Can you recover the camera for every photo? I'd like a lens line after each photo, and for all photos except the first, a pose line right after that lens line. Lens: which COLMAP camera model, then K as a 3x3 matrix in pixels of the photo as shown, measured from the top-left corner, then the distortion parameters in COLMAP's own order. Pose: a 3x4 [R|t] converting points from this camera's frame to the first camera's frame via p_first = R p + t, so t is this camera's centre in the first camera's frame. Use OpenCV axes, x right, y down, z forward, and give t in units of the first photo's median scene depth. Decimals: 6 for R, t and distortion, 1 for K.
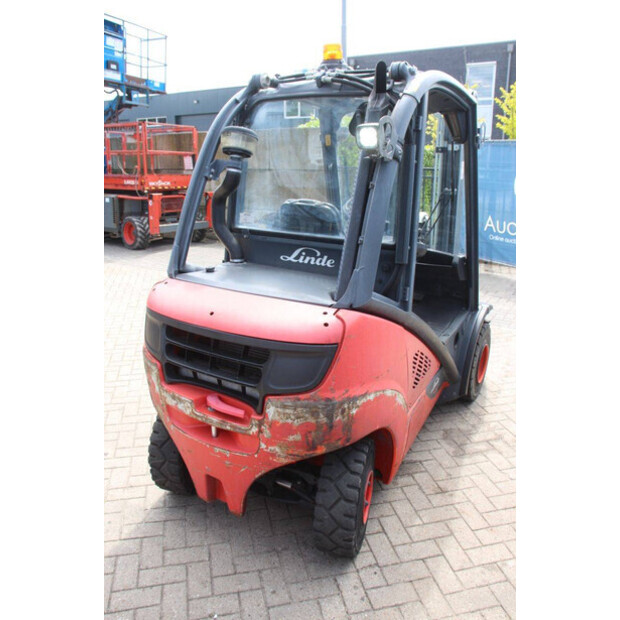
lens RADIAL K [[522.0, 0, 310.0], [0, 522.0, 310.0], [0, 0, 1]] dist [-0.182182, 0.171438]
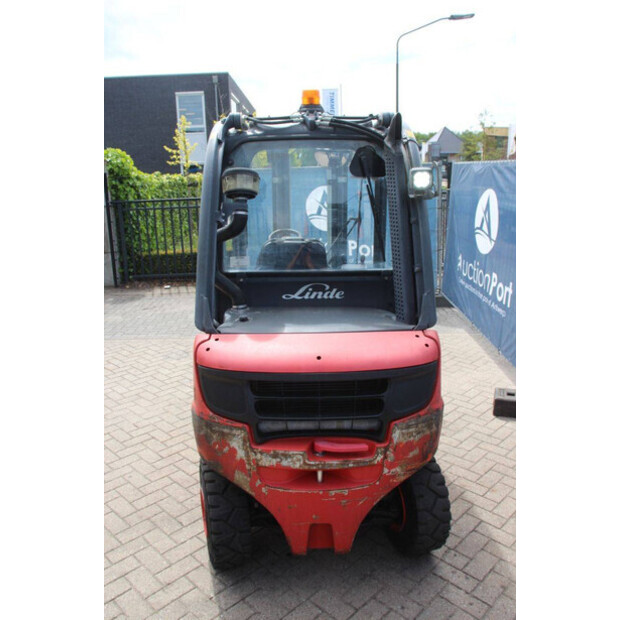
lens RADIAL K [[528.0, 0, 310.0], [0, 528.0, 310.0], [0, 0, 1]] dist [-0.154320, 0.125459]
pose [[0.845811, -0.150279, 0.511879, -0.584270], [0.176732, 0.984254, -0.003066, -0.068682], [-0.503358, 0.093059, 0.859052, 0.110067]]
